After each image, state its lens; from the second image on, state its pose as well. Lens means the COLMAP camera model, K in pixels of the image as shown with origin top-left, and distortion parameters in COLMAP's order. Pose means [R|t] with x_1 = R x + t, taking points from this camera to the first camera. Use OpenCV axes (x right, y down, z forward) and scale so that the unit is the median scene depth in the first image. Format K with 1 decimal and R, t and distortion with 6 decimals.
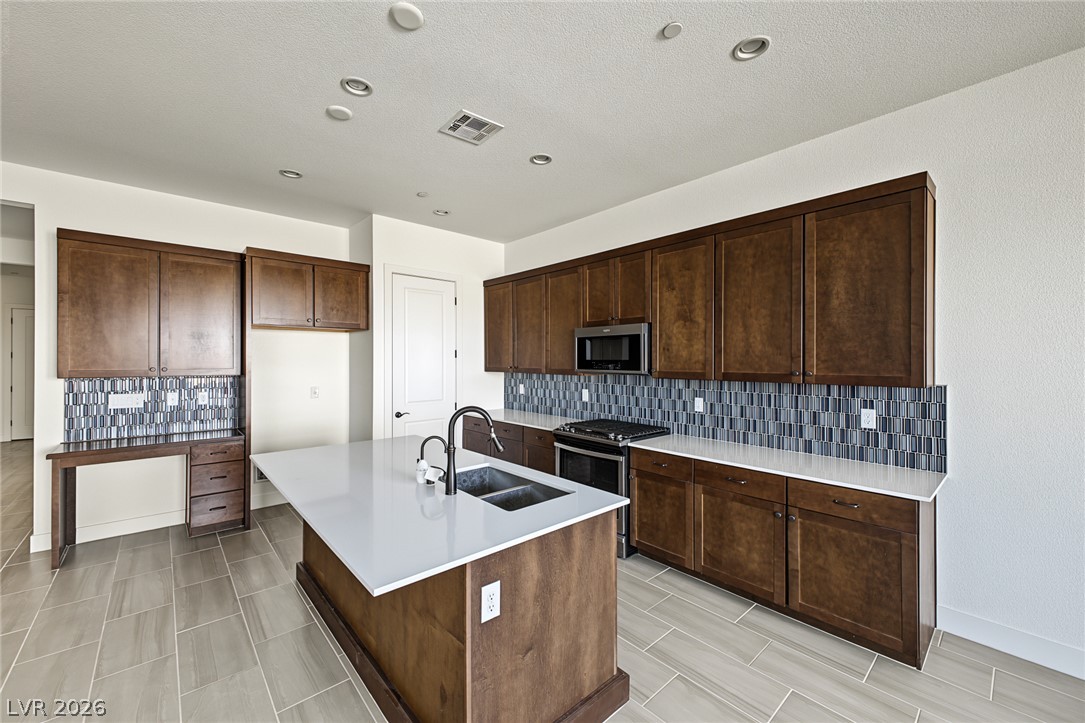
lens RADIAL K [[429.7, 0, 541.0], [0, 429.7, 359.5], [0, 0, 1]] dist [0.013486, -0.003932]
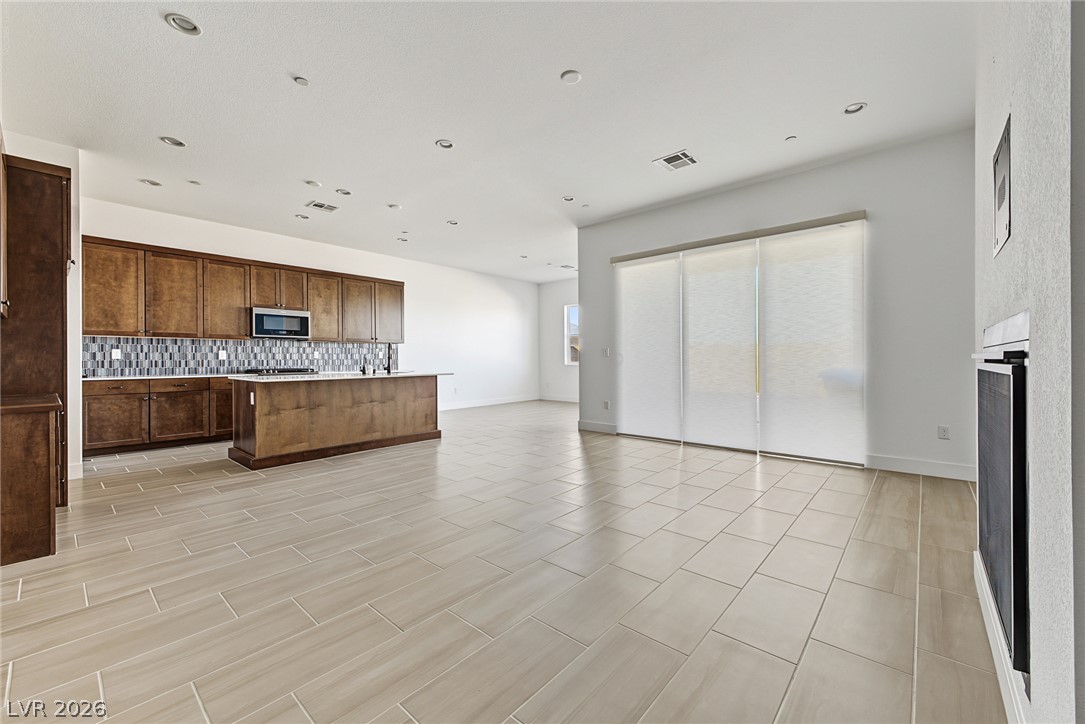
lens RADIAL K [[429.7, 0, 543.5], [0, 429.7, 356.1], [0, 0, 1]] dist [0.013486, -0.003932]
pose [[-0.118098, -0.000393, 0.993002, -1.319833], [0.002715, 0.999996, 0.000719, 0.085200], [-0.992998, 0.002781, -0.118097, 0.149173]]
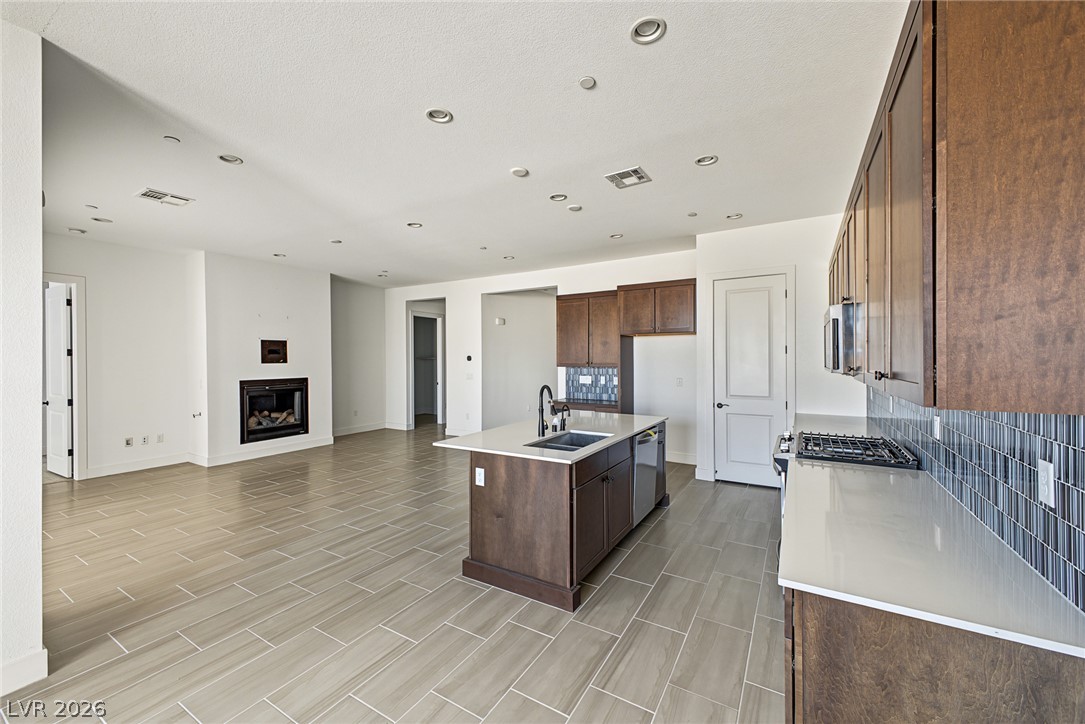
lens RADIAL K [[429.7, 0, 547.2], [0, 429.7, 363.3], [0, 0, 1]] dist [0.013486, -0.003932]
pose [[0.296595, 0.007062, -0.954977, 1.281978], [0.006070, 0.999939, 0.009280, 0.011258], [0.954984, -0.008549, 0.296533, 0.484607]]
